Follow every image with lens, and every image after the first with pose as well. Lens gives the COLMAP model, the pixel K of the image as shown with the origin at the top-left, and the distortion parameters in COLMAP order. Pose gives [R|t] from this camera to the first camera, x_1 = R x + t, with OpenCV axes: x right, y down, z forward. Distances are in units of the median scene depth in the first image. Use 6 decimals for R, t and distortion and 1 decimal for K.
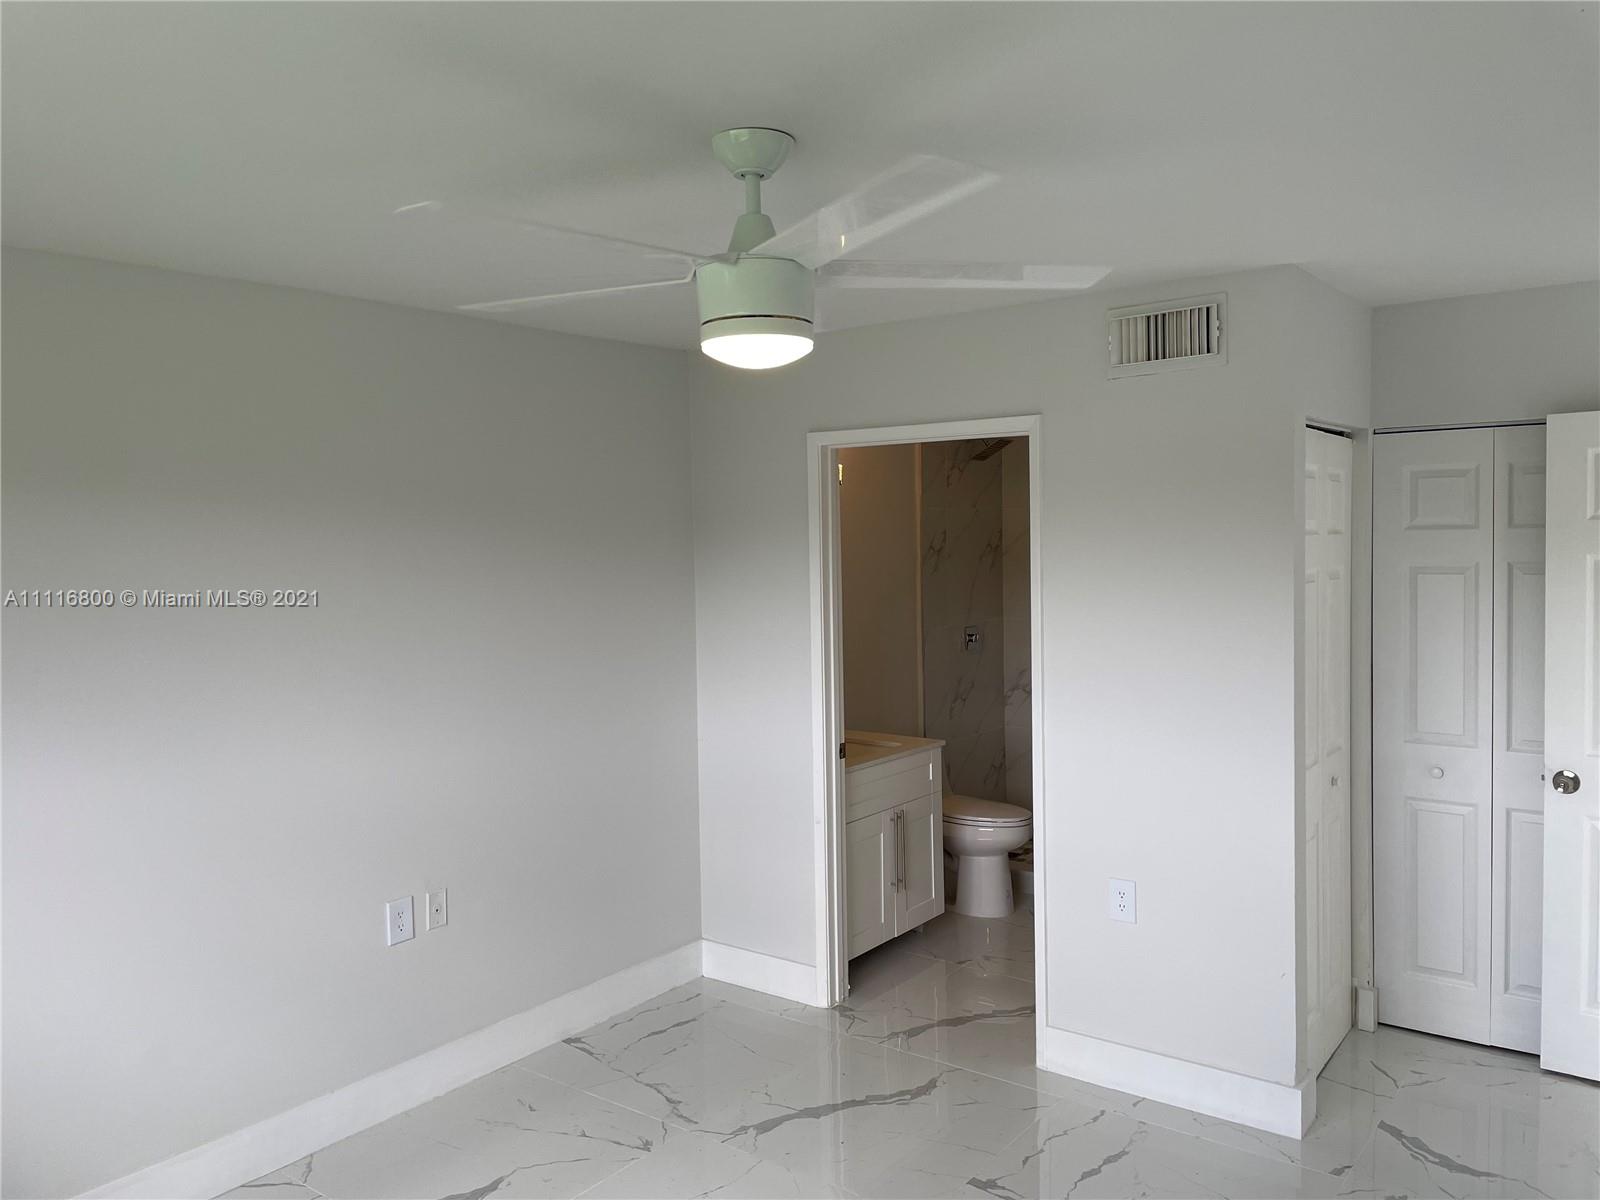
lens RADIAL K [[1206.9, 0, 806.3], [0, 1206.9, 591.3], [0, 0, 1]] dist [0.100250, -0.134151]
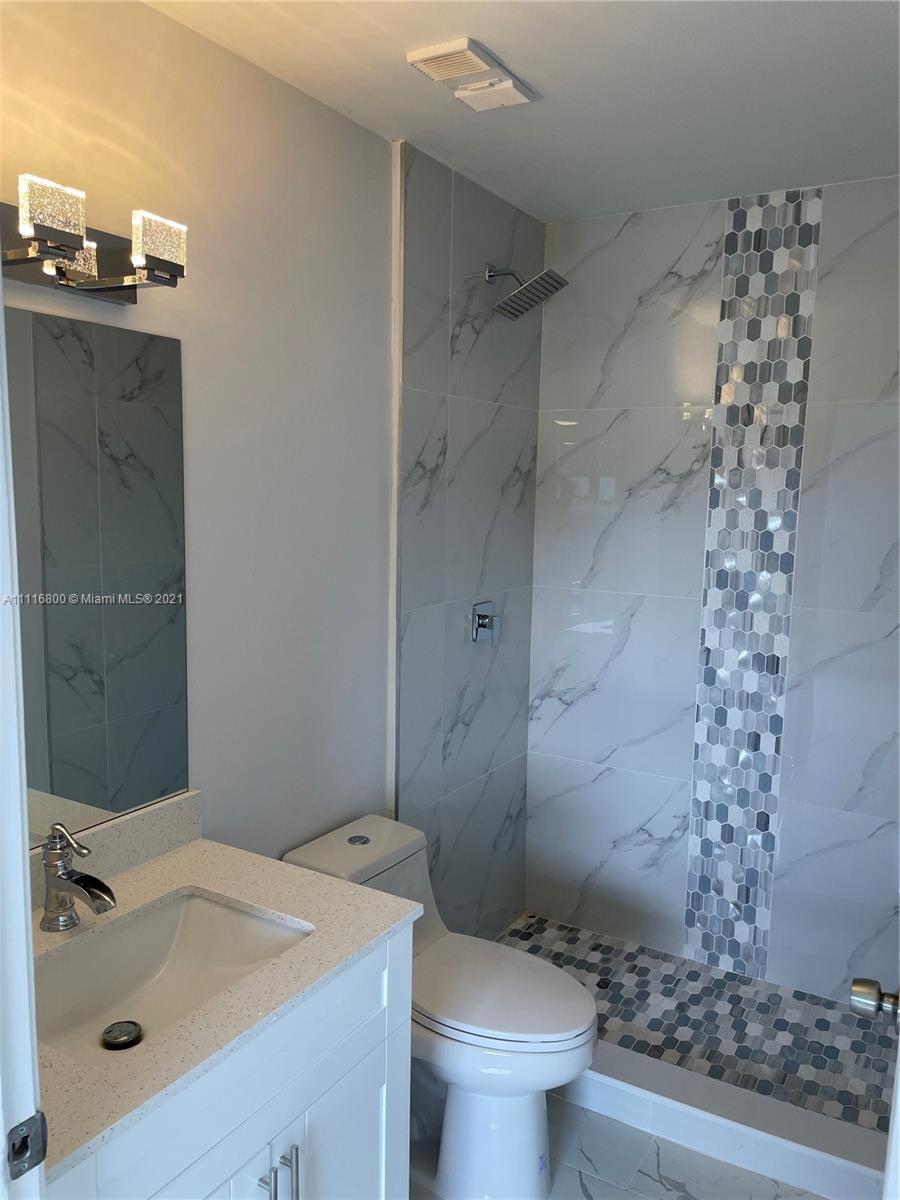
lens RADIAL K [[905.2, 0, 448.9], [0, 905.2, 594.3], [0, 0, 1]] dist [0.100250, -0.134151]
pose [[0.993499, 0.025408, 0.110972, 0.071424], [-0.033404, 0.996931, 0.070802, -0.006375], [-0.108832, -0.074048, 0.991298, 0.574046]]
